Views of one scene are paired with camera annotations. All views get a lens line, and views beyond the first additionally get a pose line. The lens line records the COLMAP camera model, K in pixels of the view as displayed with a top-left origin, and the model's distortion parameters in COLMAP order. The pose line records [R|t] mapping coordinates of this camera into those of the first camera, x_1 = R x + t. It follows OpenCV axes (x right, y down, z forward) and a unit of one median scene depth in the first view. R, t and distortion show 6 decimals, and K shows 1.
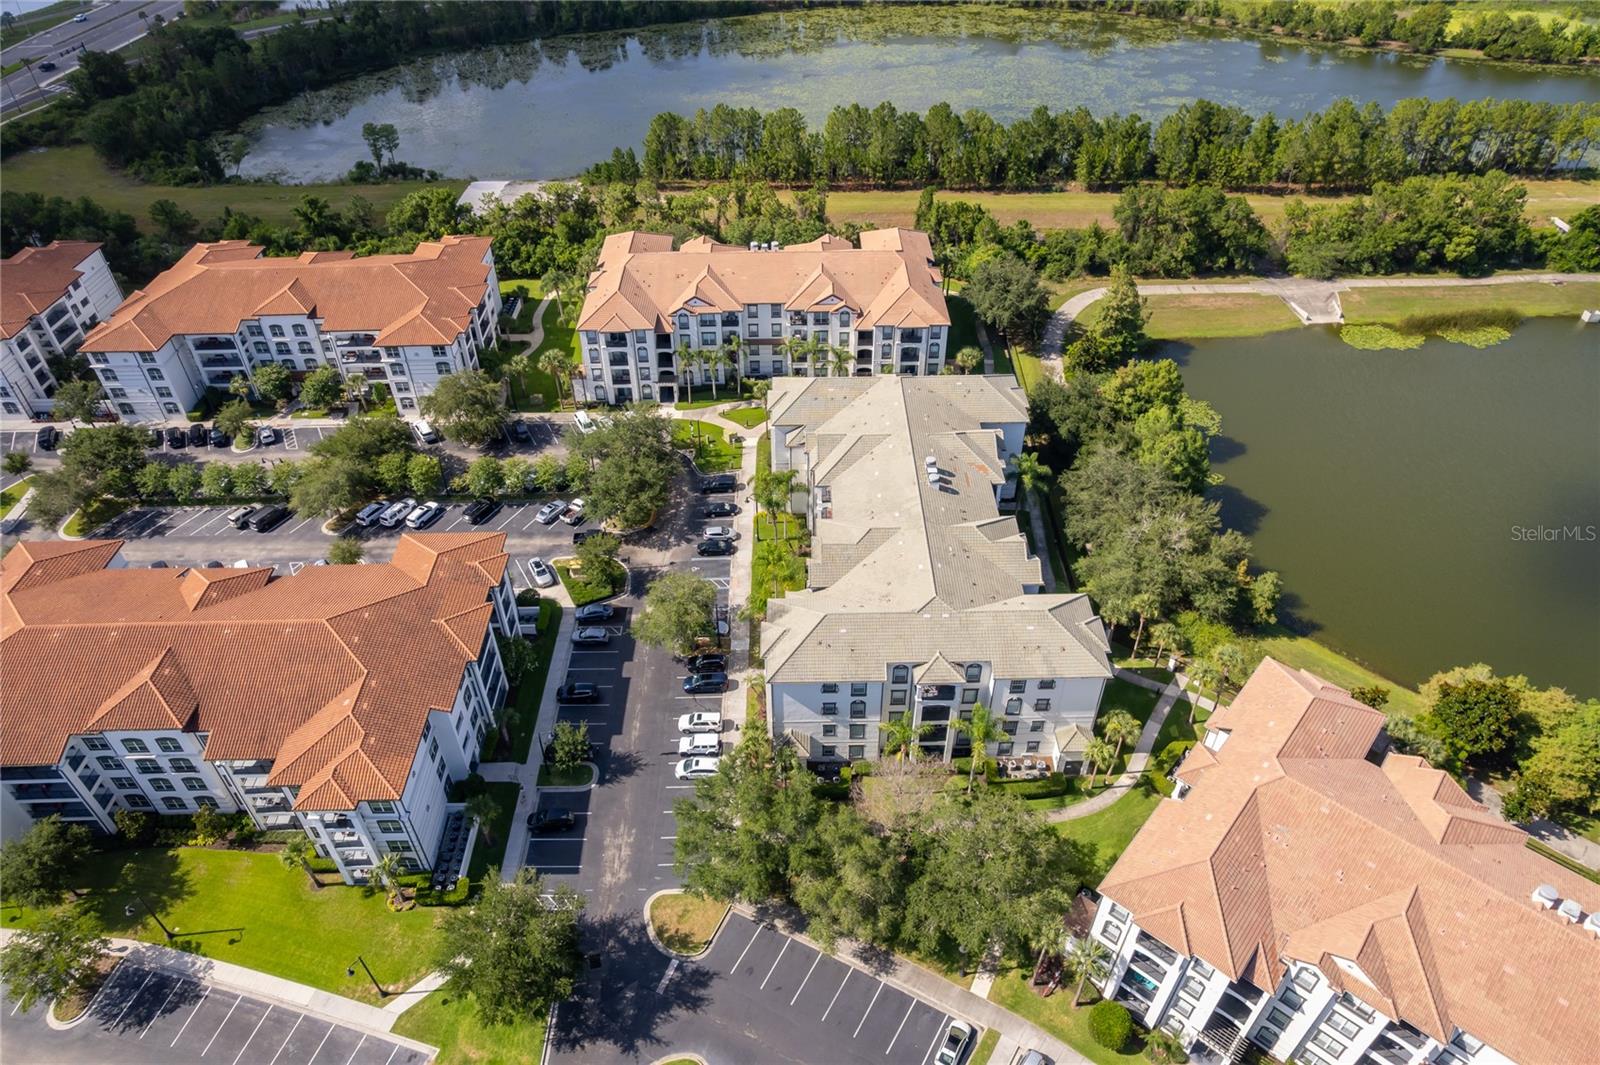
lens RADIAL K [[1020.7, 0, 805.4], [0, 1020.7, 538.3], [0, 0, 1]] dist [-0.074068, 0.062003]
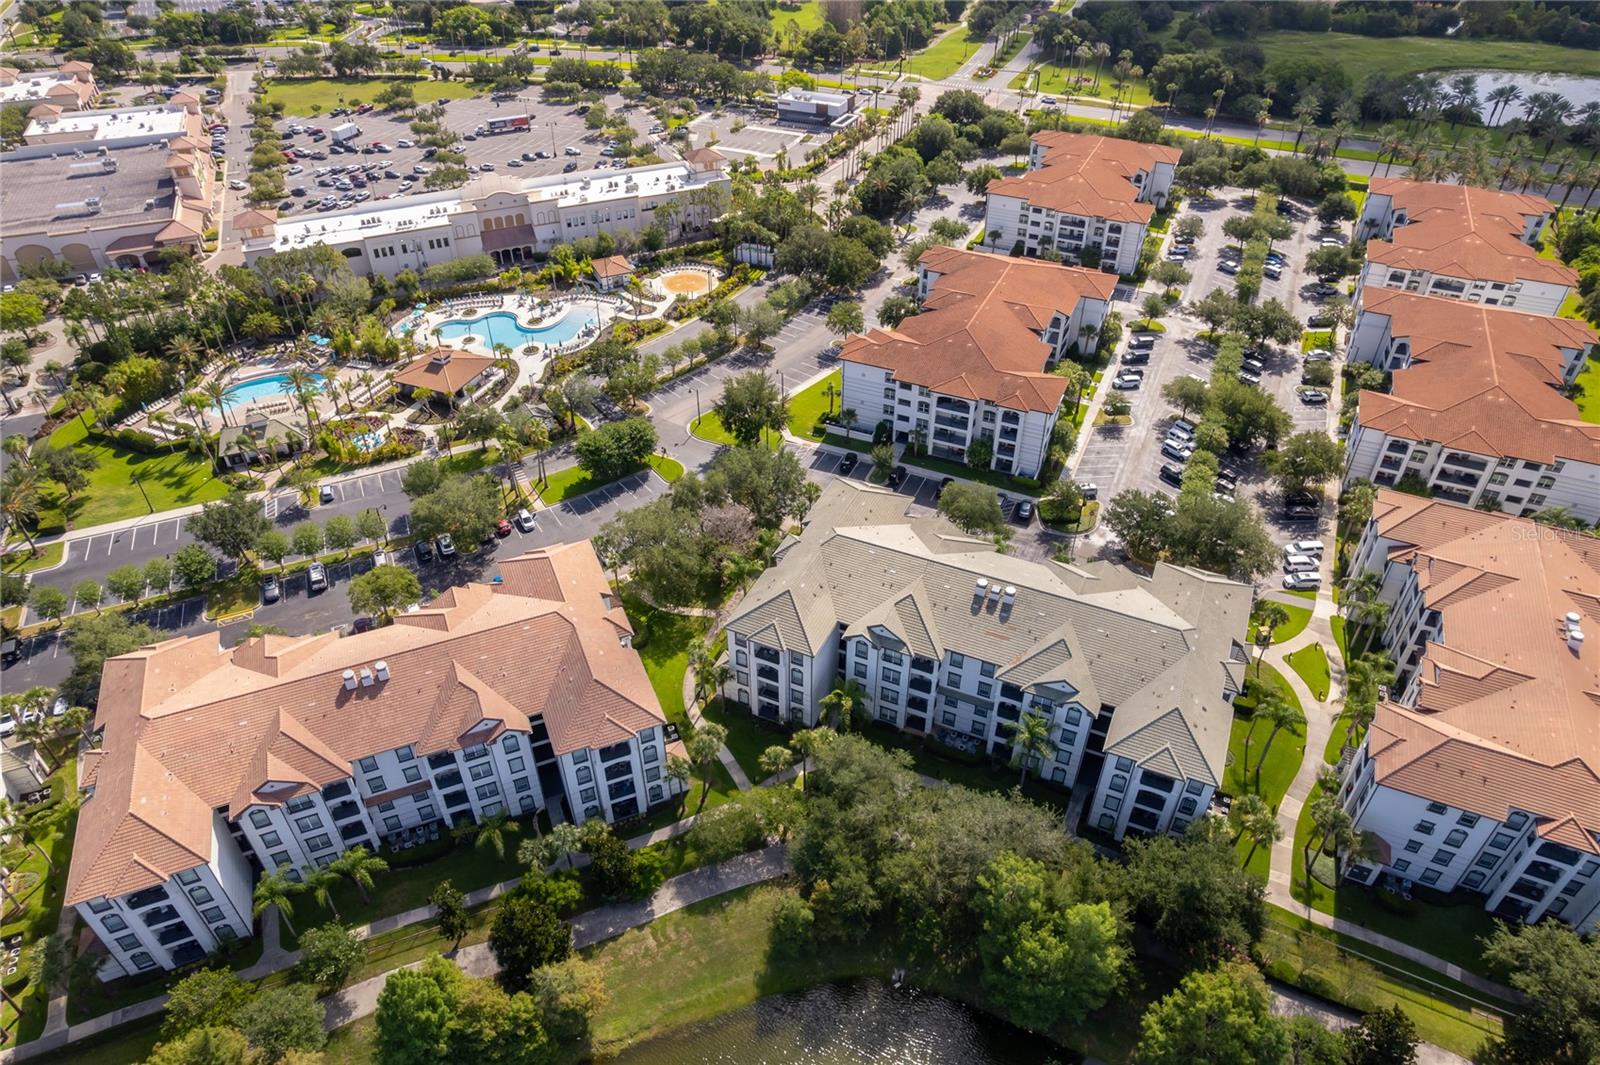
lens RADIAL K [[1024.7, 0, 805.4], [0, 1024.7, 538.3], [0, 0, 1]] dist [-0.087890, 0.083994]
pose [[-0.428408, 0.563680, -0.706209, 0.661281], [-0.580620, 0.427123, 0.693142, -0.503257], [0.692349, 0.706987, 0.144301, 0.511477]]
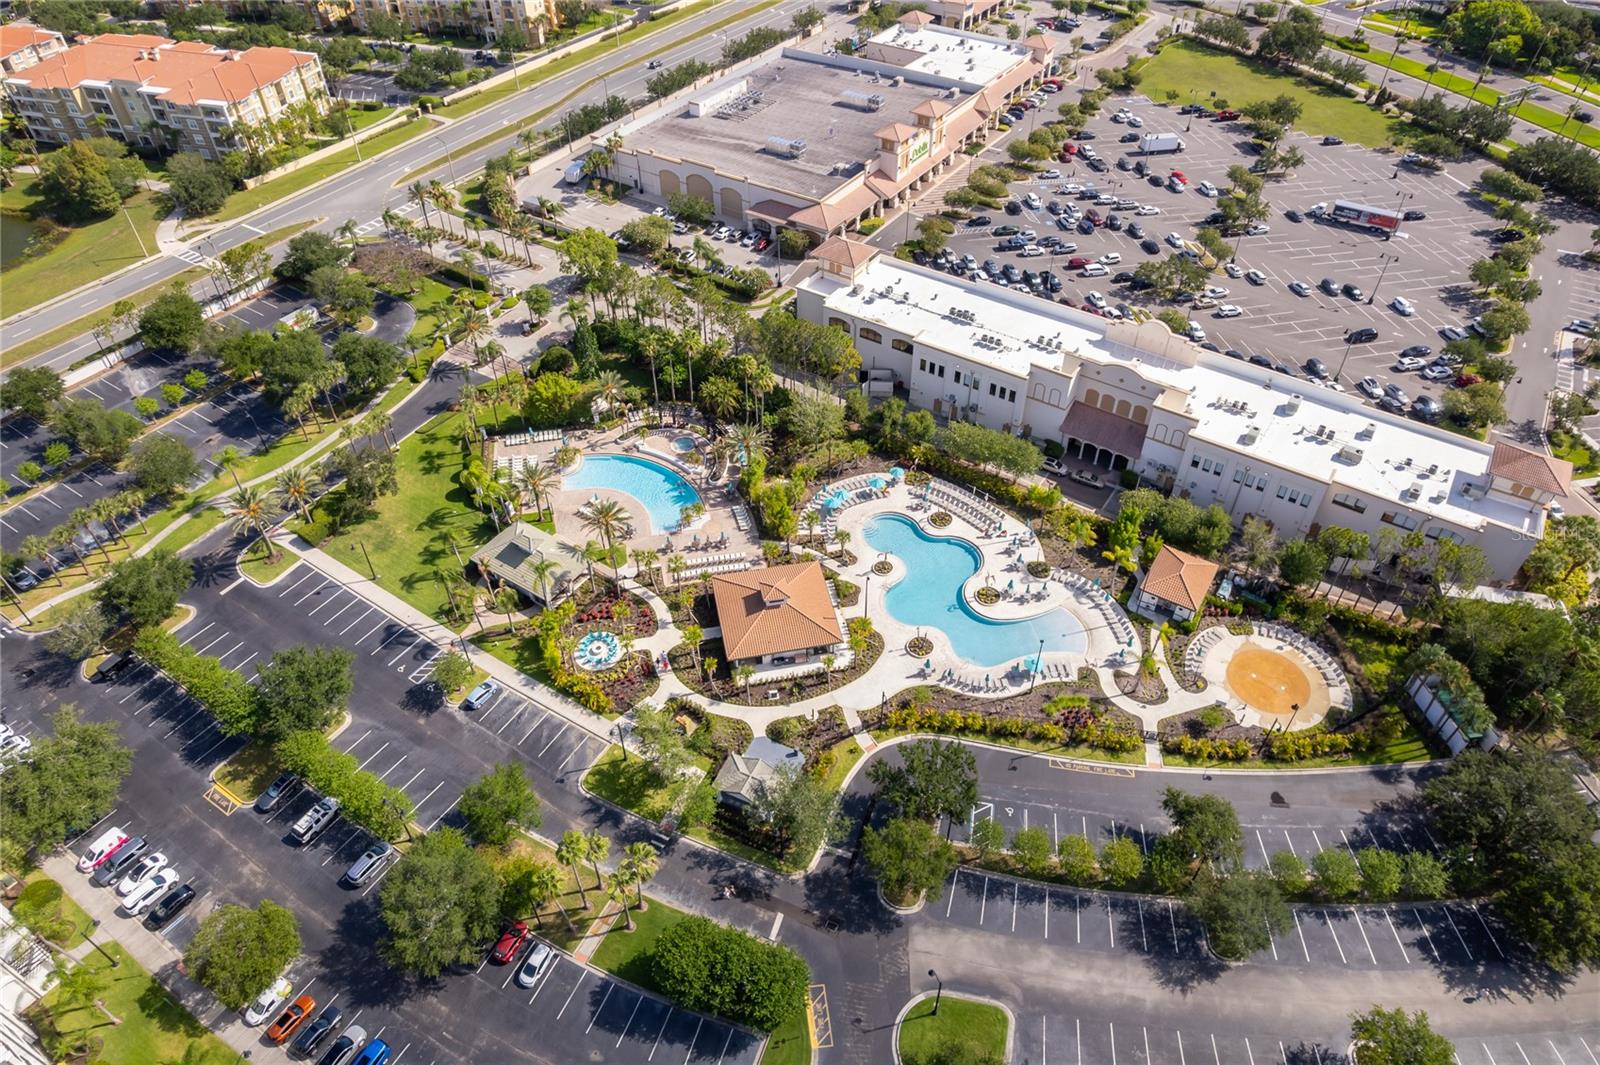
lens RADIAL K [[1020.7, 0, 805.4], [0, 1020.7, 538.3], [0, 0, 1]] dist [-0.074068, 0.062003]
pose [[-0.989560, 0.104760, -0.098979, -0.060486], [-0.086547, 0.117217, 0.989328, -0.312432], [0.115244, 0.987565, -0.106926, 0.282702]]
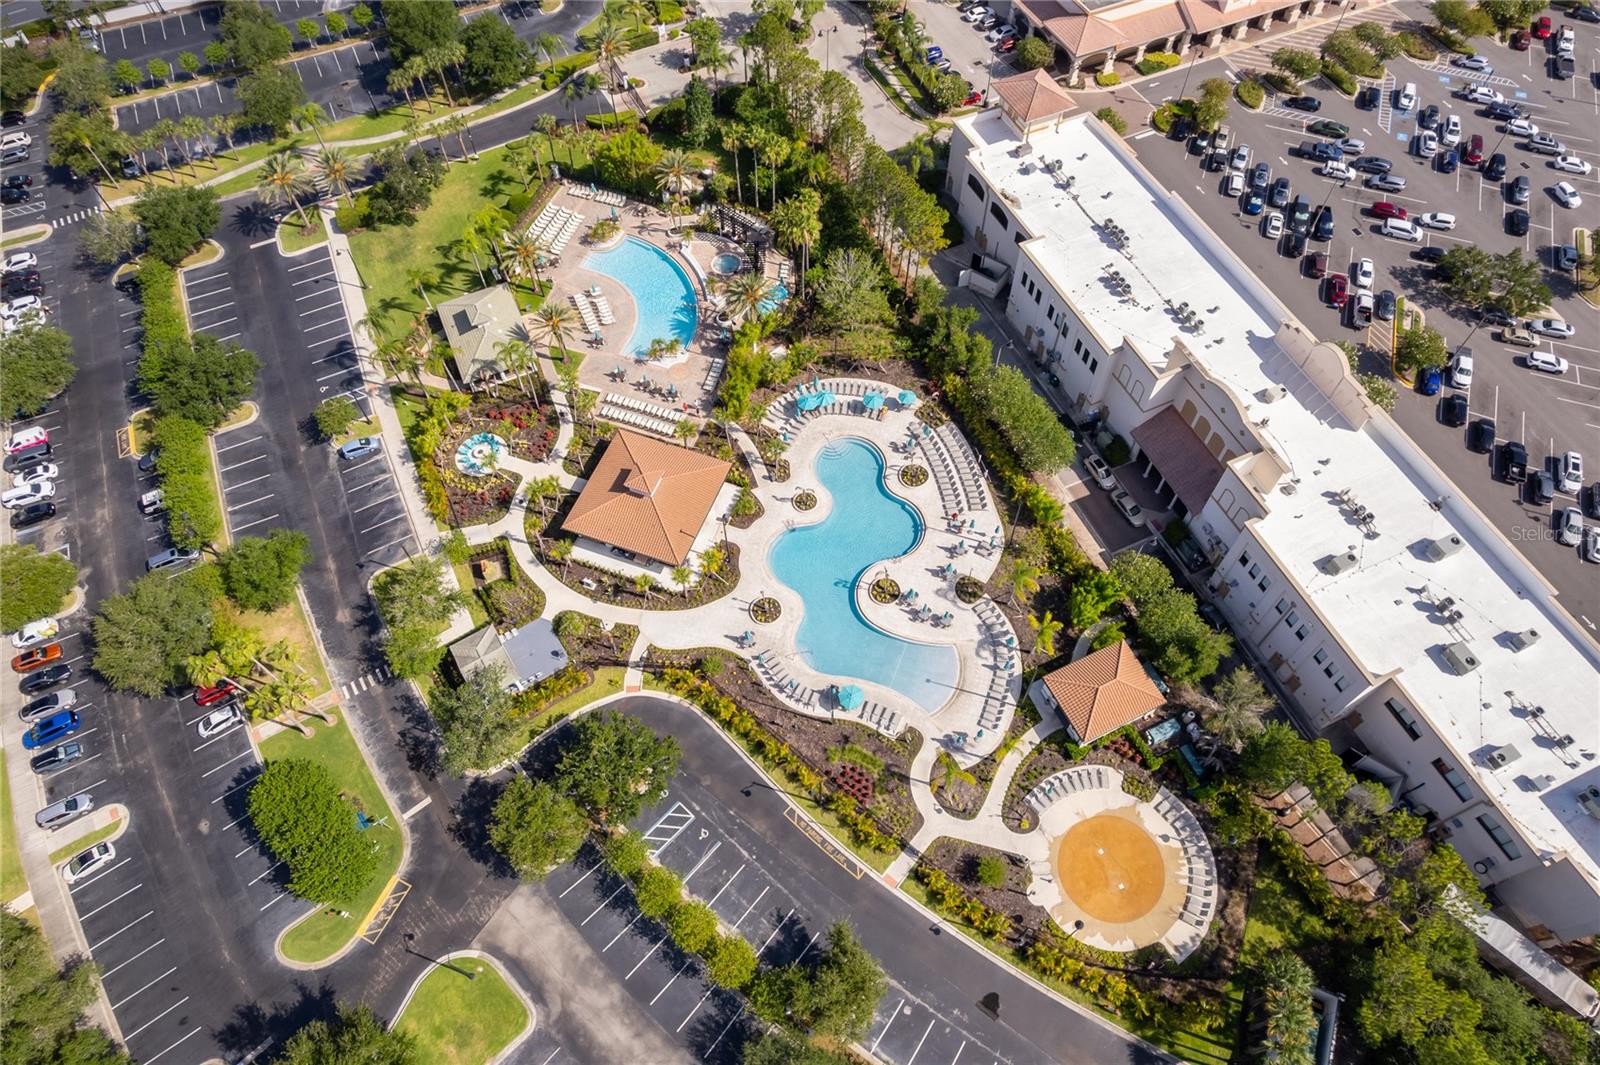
lens RADIAL K [[1024.7, 0, 805.4], [0, 1024.7, 538.3], [0, 0, 1]] dist [-0.087890, 0.083994]
pose [[-0.913065, -0.337775, 0.228517, -0.381244], [0.277053, -0.102589, 0.955362, -0.162853], [-0.299254, 0.935619, 0.187252, 0.112297]]
